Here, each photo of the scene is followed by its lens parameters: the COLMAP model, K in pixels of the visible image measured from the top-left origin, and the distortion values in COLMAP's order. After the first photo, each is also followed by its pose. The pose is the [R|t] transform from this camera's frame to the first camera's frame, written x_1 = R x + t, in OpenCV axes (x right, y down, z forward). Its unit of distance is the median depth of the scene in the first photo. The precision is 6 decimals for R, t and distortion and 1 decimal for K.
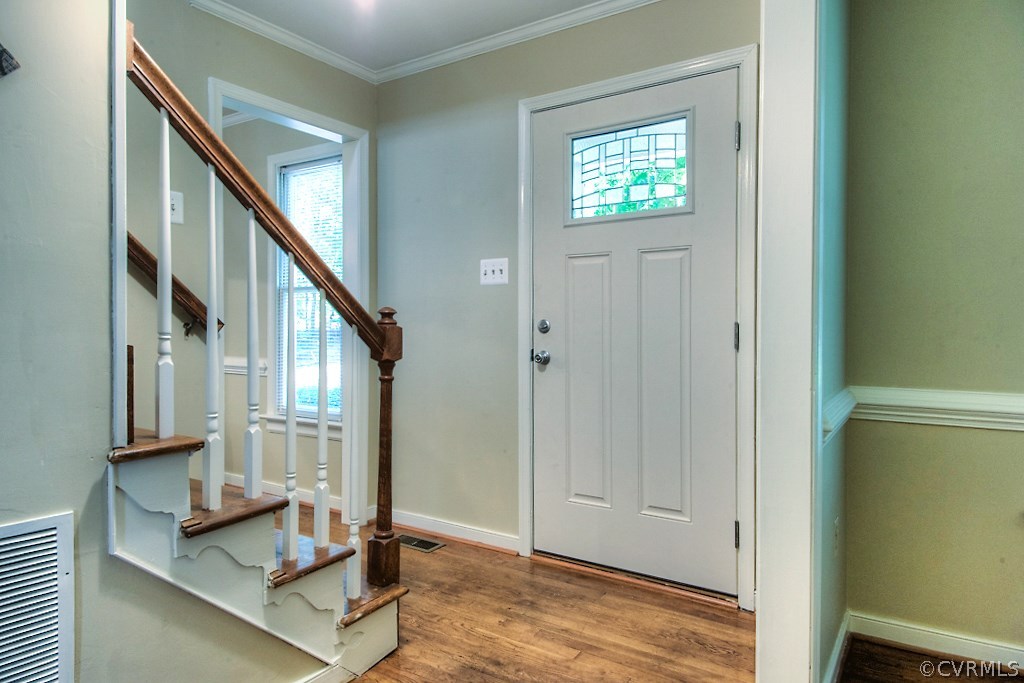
lens RADIAL K [[622.2, 0, 522.9], [0, 622.2, 339.5], [0, 0, 1]] dist [0.021092, -0.013412]
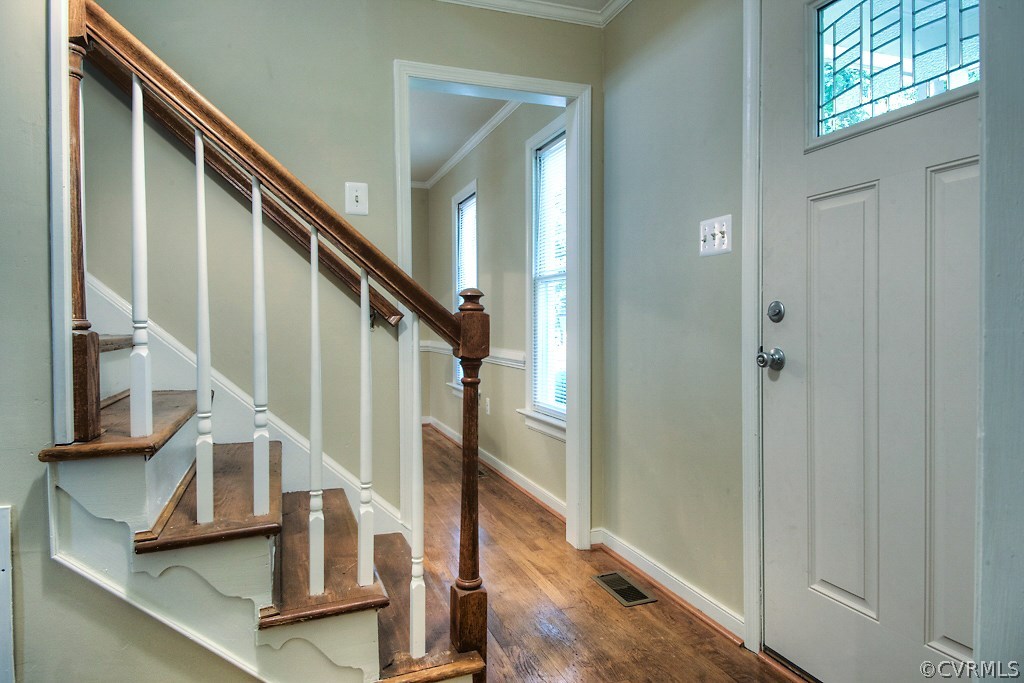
lens RADIAL K [[622.2, 0, 503.6], [0, 622.2, 338.4], [0, 0, 1]] dist [0.021092, -0.013412]
pose [[0.797316, 0.007305, -0.603518, 0.218883], [-0.003205, 0.999964, 0.007869, 0.003158], [0.603554, -0.004340, 0.797311, 0.328370]]
